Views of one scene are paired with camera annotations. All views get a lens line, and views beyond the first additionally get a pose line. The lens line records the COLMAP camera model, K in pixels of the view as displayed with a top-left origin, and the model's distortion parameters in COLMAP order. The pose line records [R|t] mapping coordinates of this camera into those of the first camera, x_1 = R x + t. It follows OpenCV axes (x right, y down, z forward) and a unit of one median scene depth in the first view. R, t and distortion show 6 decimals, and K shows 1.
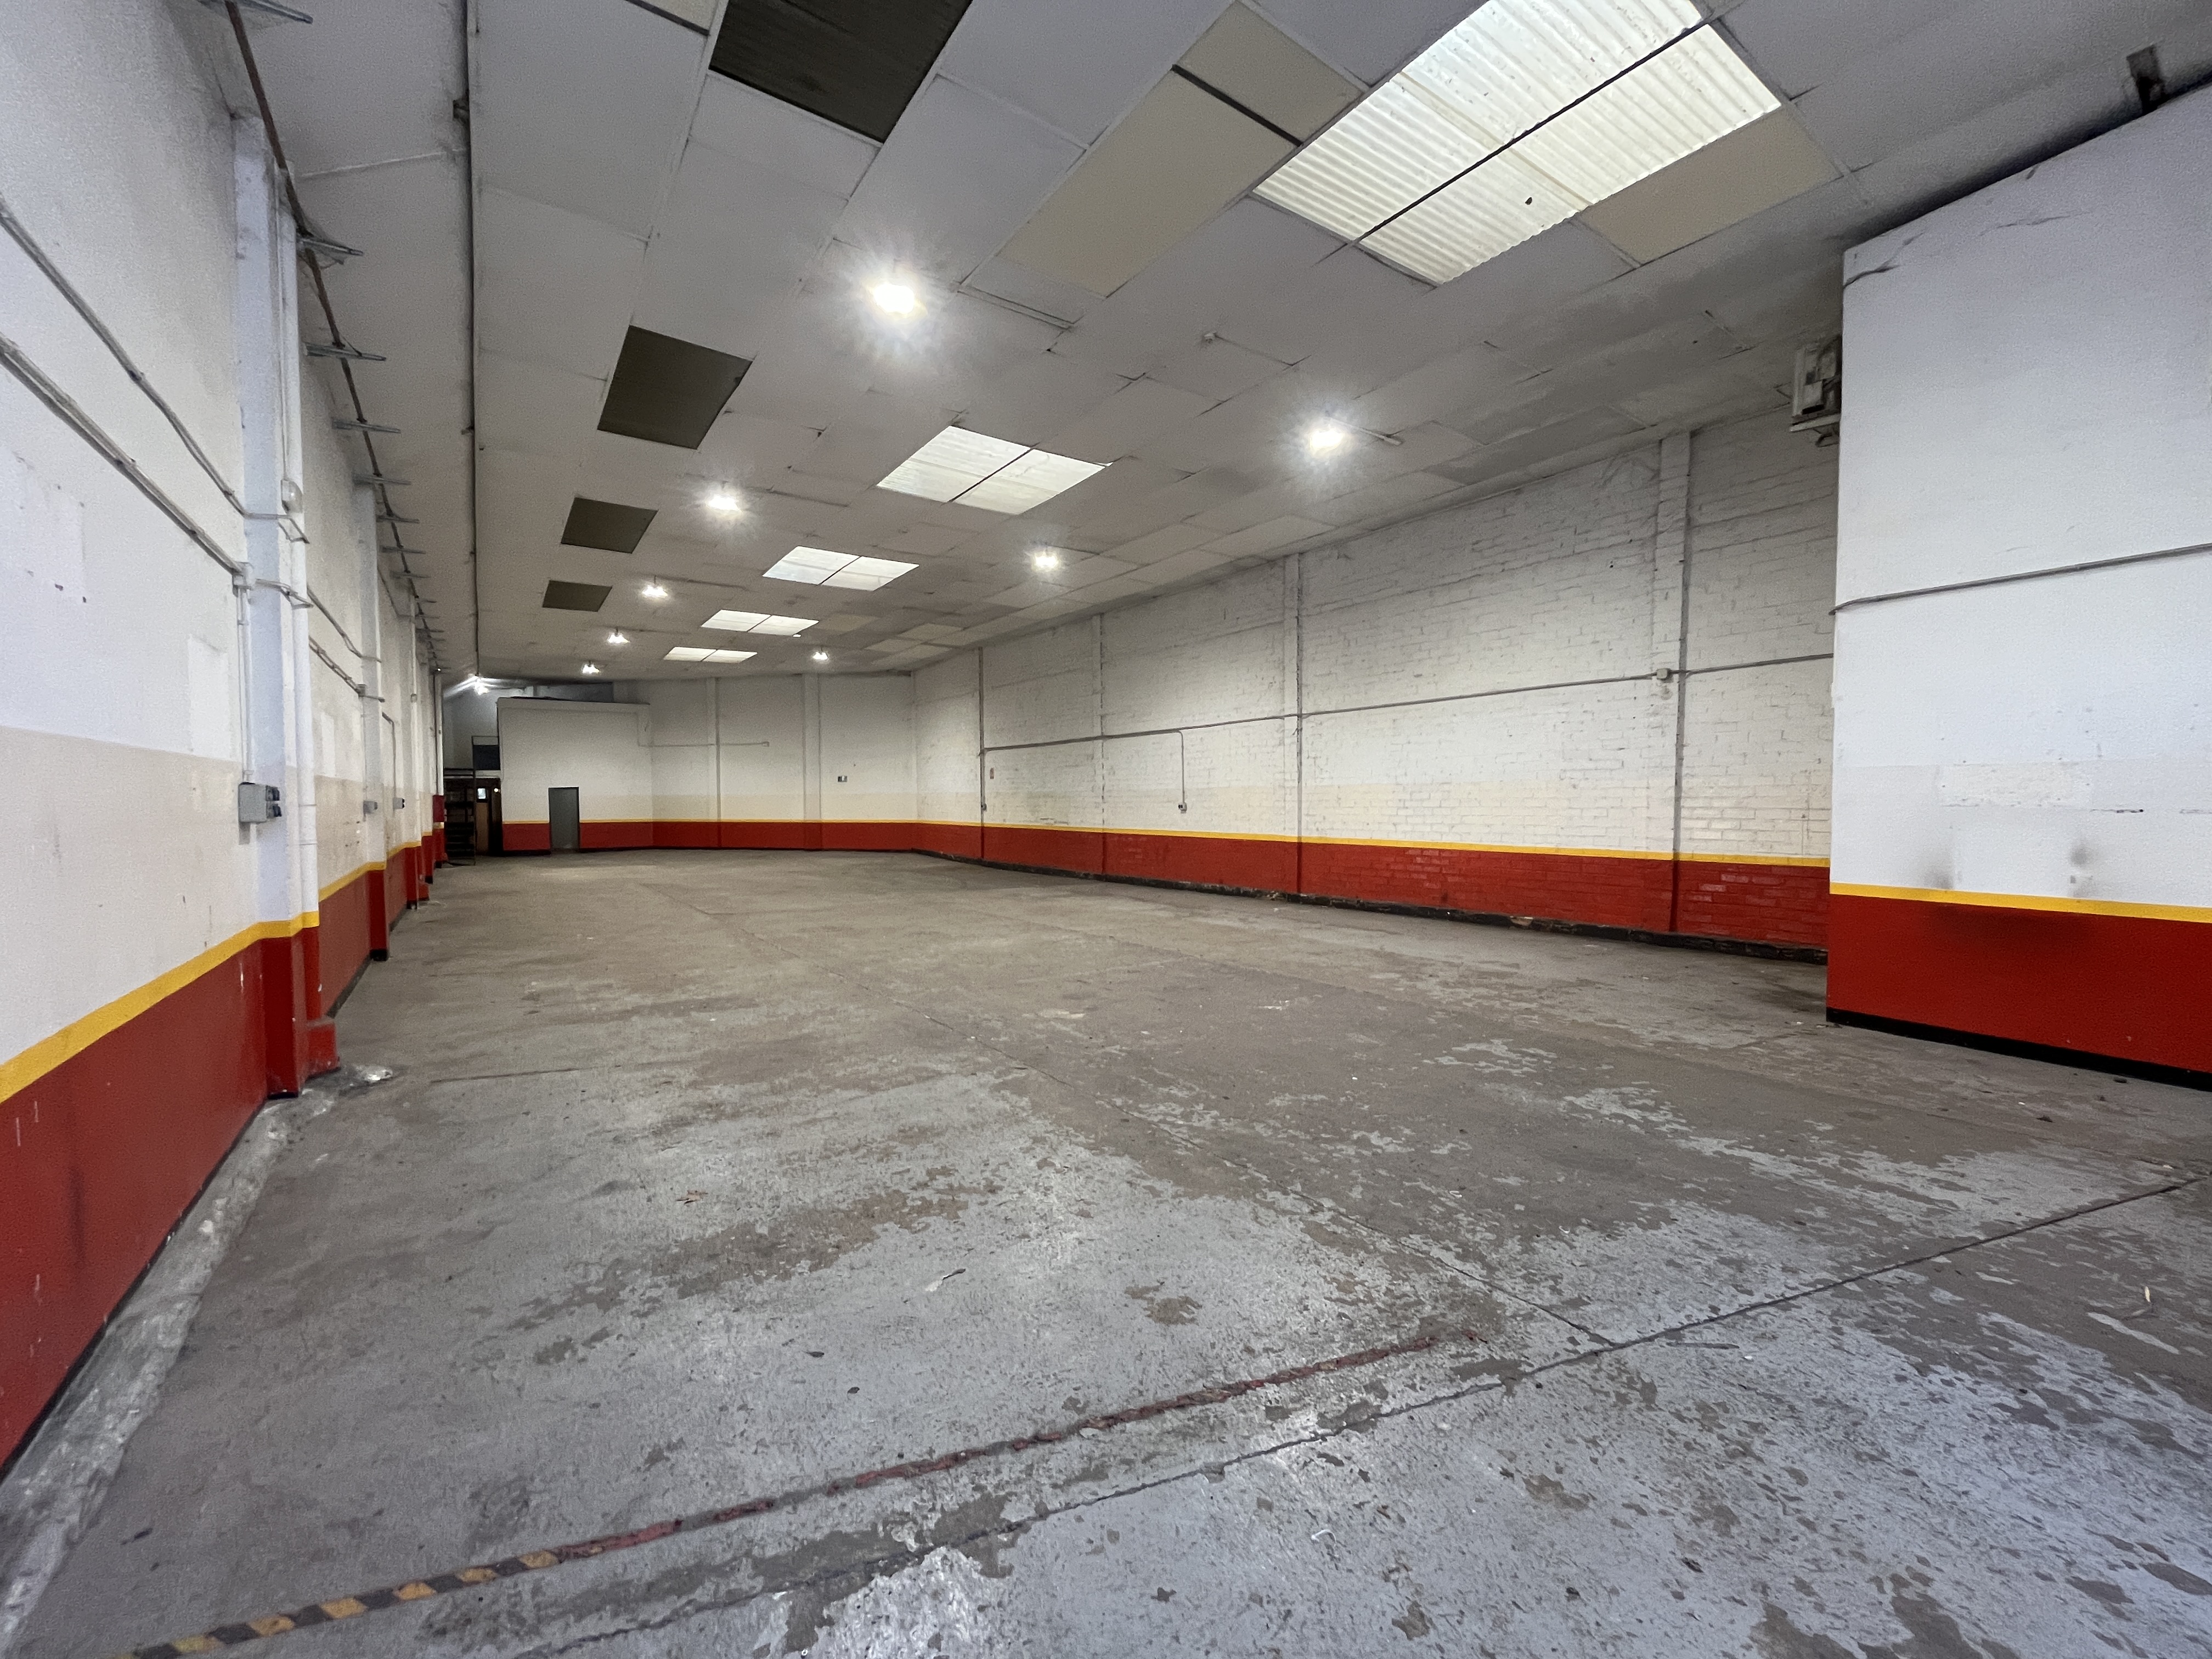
lens RADIAL K [[892.5, 0, 1100.8], [0, 892.5, 832.0], [0, 0, 1]] dist [-0.002790, -0.000722]
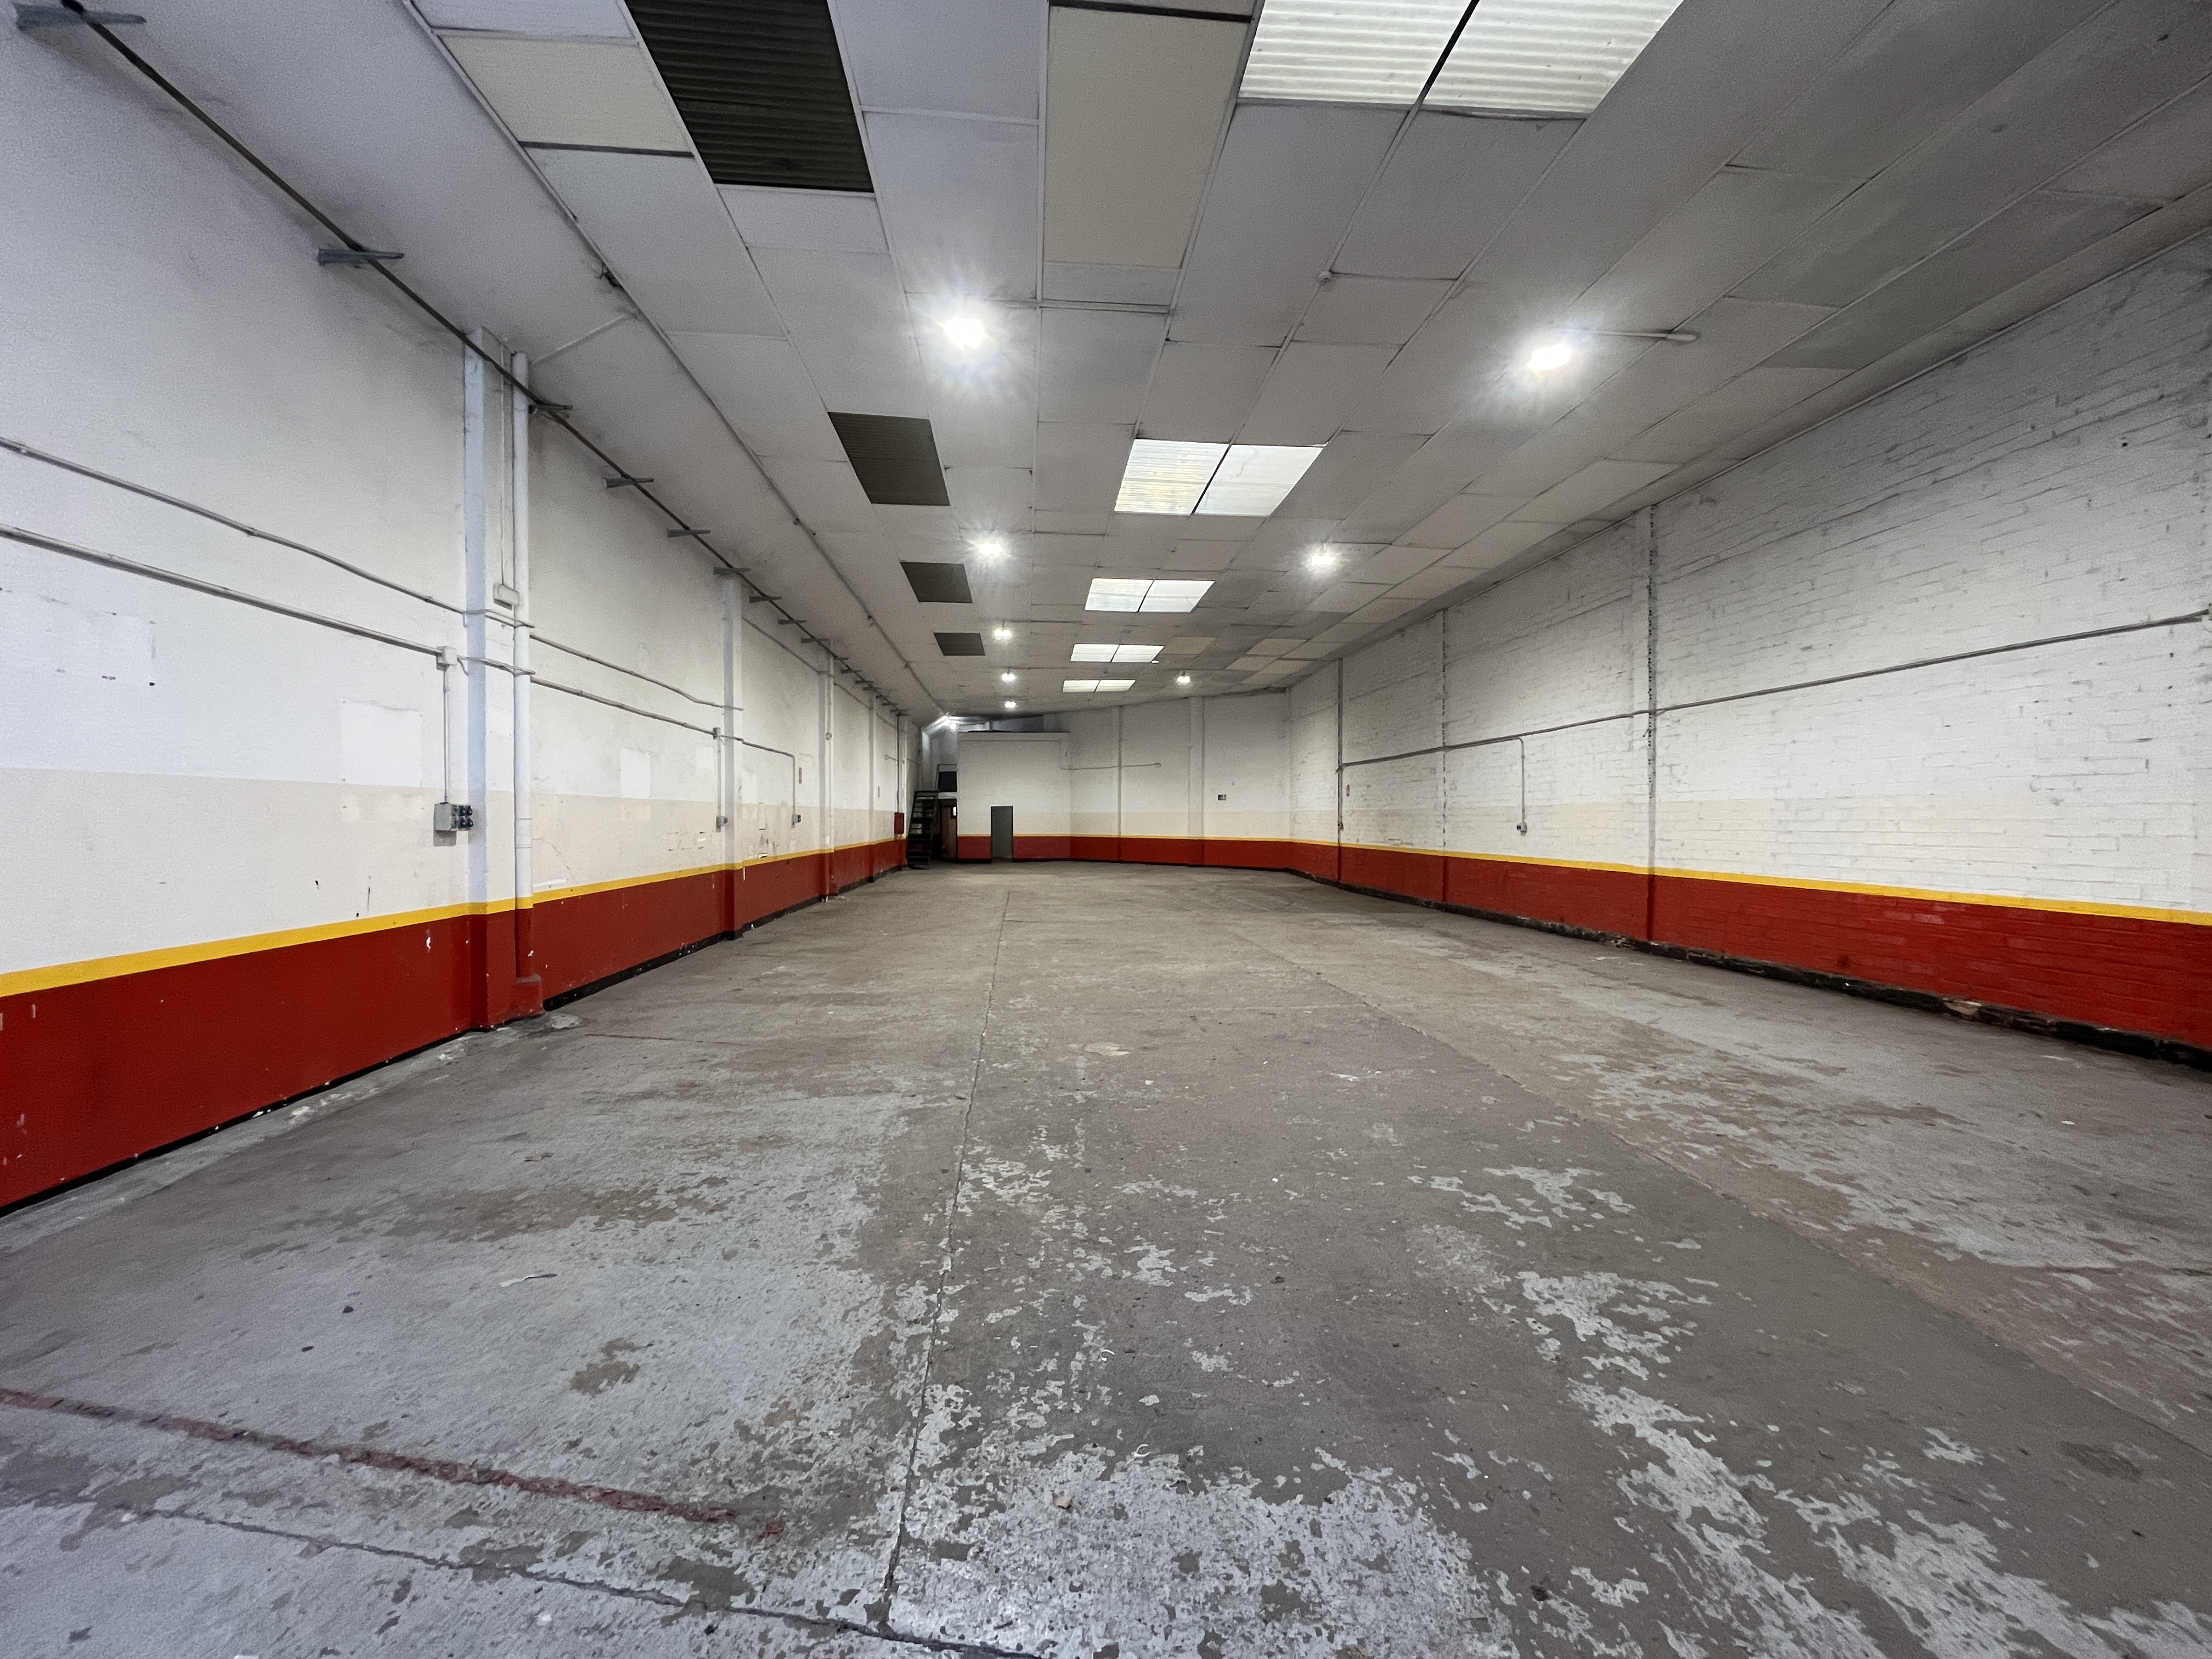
lens RADIAL K [[892.5, 0, 1101.5], [0, 892.5, 831.0], [0, 0, 1]] dist [-0.002790, -0.000722]
pose [[0.867282, 0.012510, -0.497659, 0.491836], [-0.023161, 0.999616, -0.015234, -0.010065], [0.497277, 0.024738, 0.867239, 0.226684]]
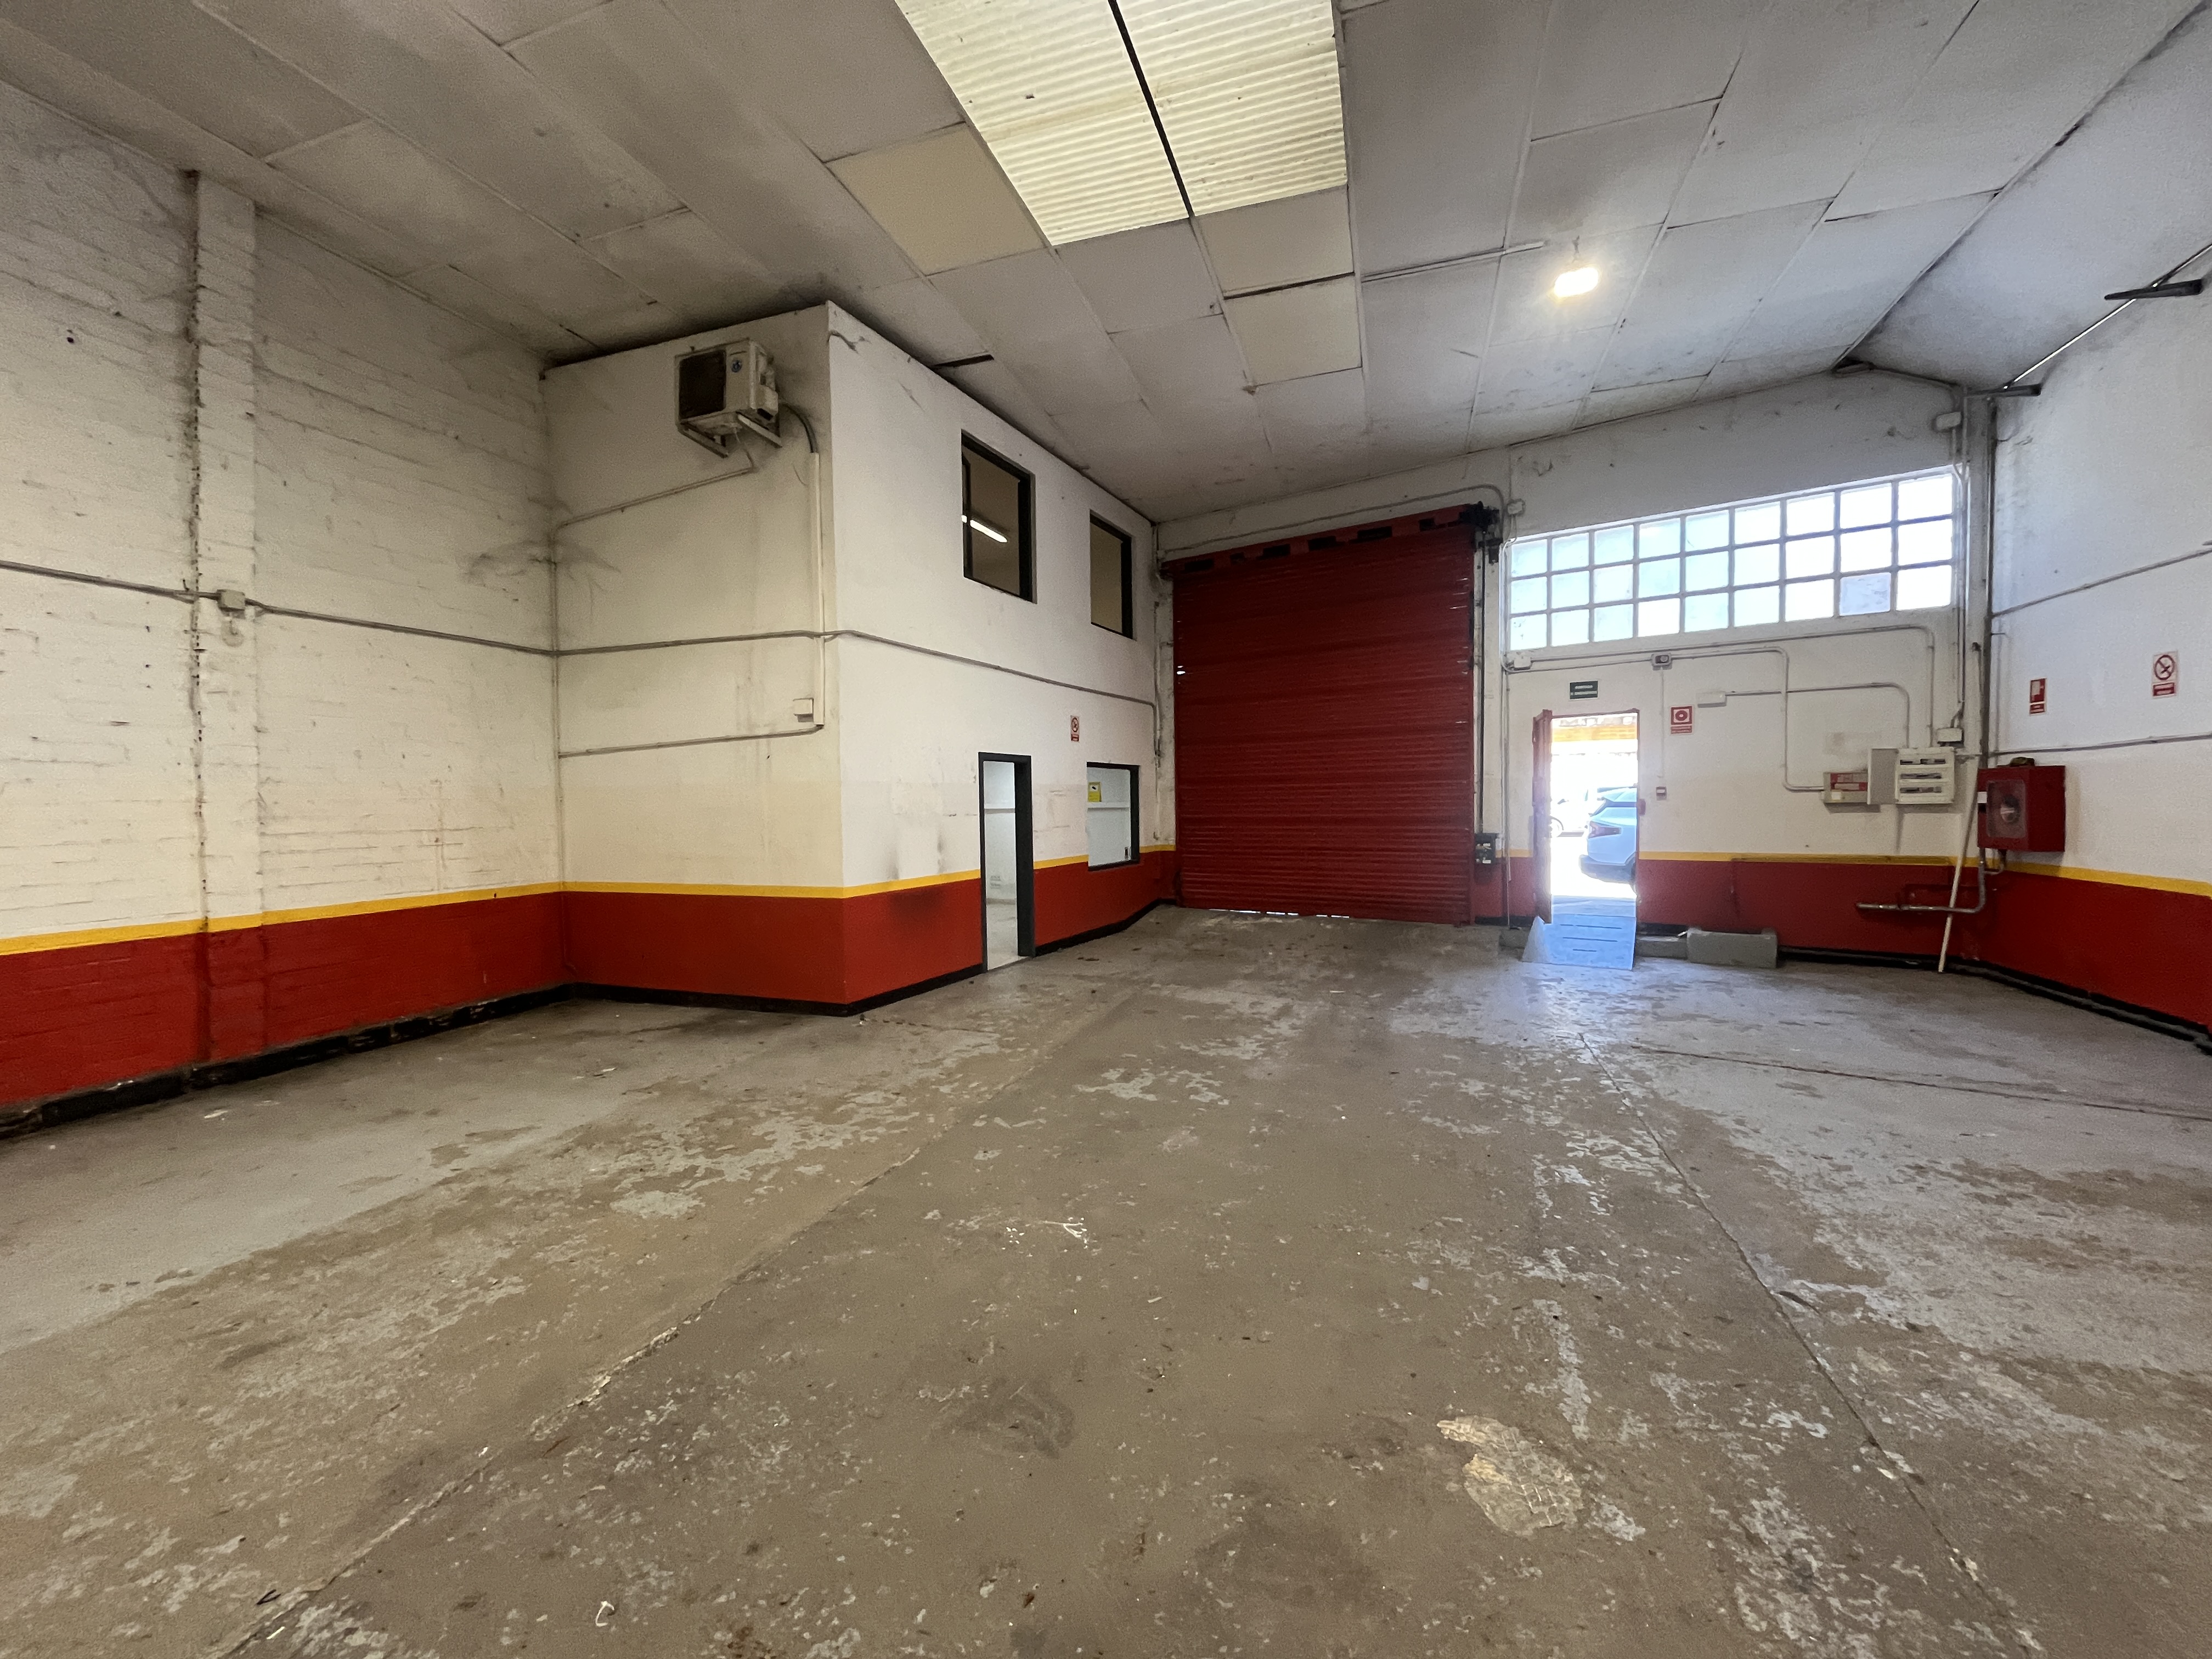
lens RADIAL K [[892.5, 0, 1100.2], [0, 892.5, 831.3], [0, 0, 1]] dist [-0.002790, -0.000722]
pose [[-0.588095, -0.013948, 0.808672, -0.259931], [0.049128, 0.997389, 0.052931, -0.059273], [-0.807299, 0.070857, -0.585874, 1.554092]]
